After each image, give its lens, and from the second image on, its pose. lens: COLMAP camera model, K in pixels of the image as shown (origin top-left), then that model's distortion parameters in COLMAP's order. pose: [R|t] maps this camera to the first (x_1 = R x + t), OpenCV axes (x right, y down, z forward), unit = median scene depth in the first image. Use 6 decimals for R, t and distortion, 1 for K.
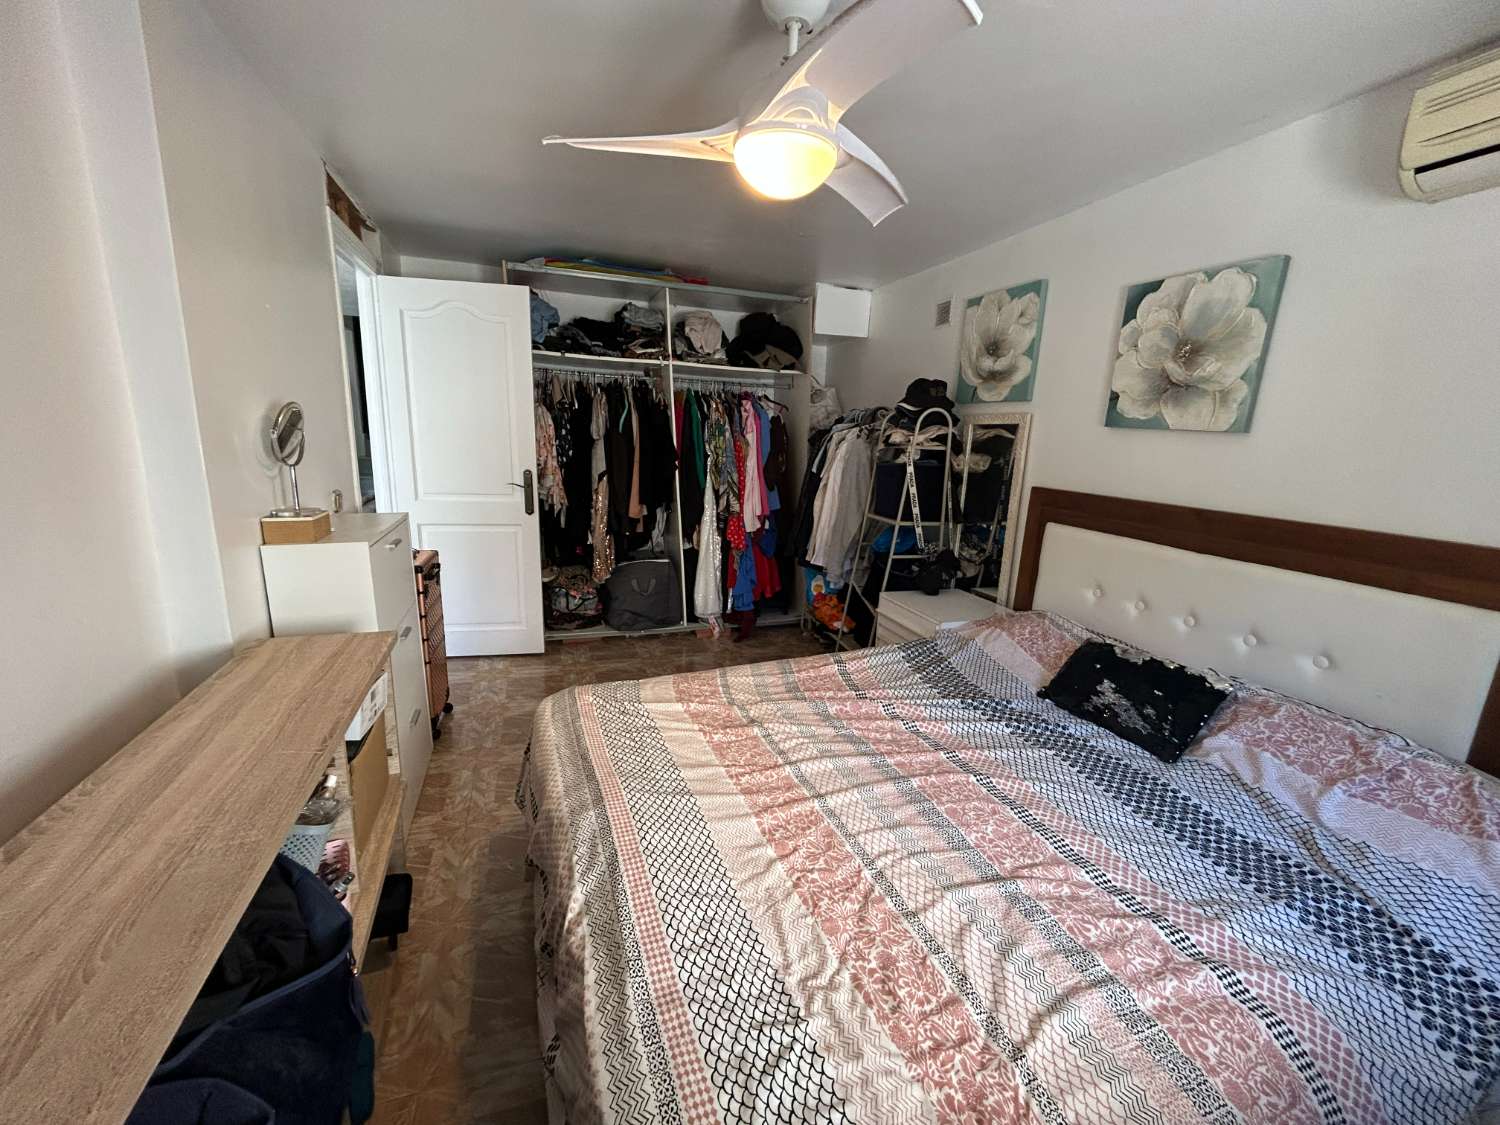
lens RADIAL K [[606.2, 0, 750.0], [0, 606.2, 562.5], [0, 0, 1]] dist [-0.000271, -0.000004]
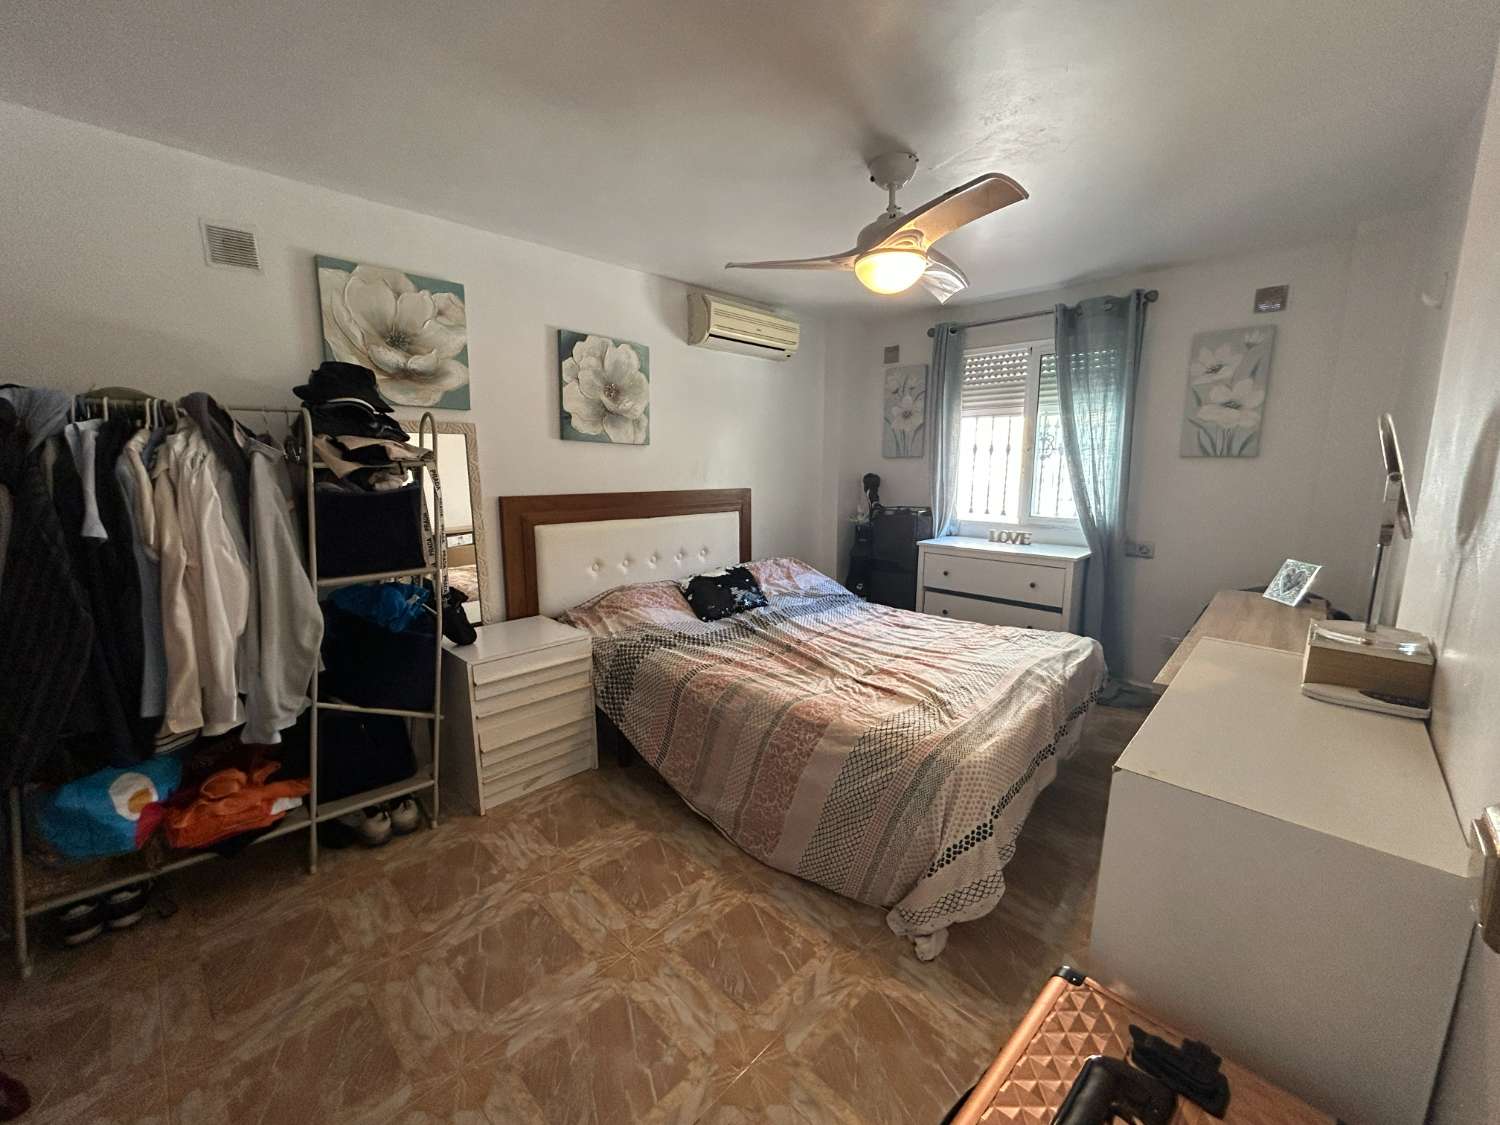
lens RADIAL K [[606.2, 0, 750.0], [0, 606.2, 562.5], [0, 0, 1]] dist [-0.000271, -0.000004]
pose [[-0.442628, -0.187298, 0.876926, -0.775546], [0.168947, 0.943009, 0.286688, -0.300368], [-0.880646, 0.275050, -0.385759, 1.310314]]
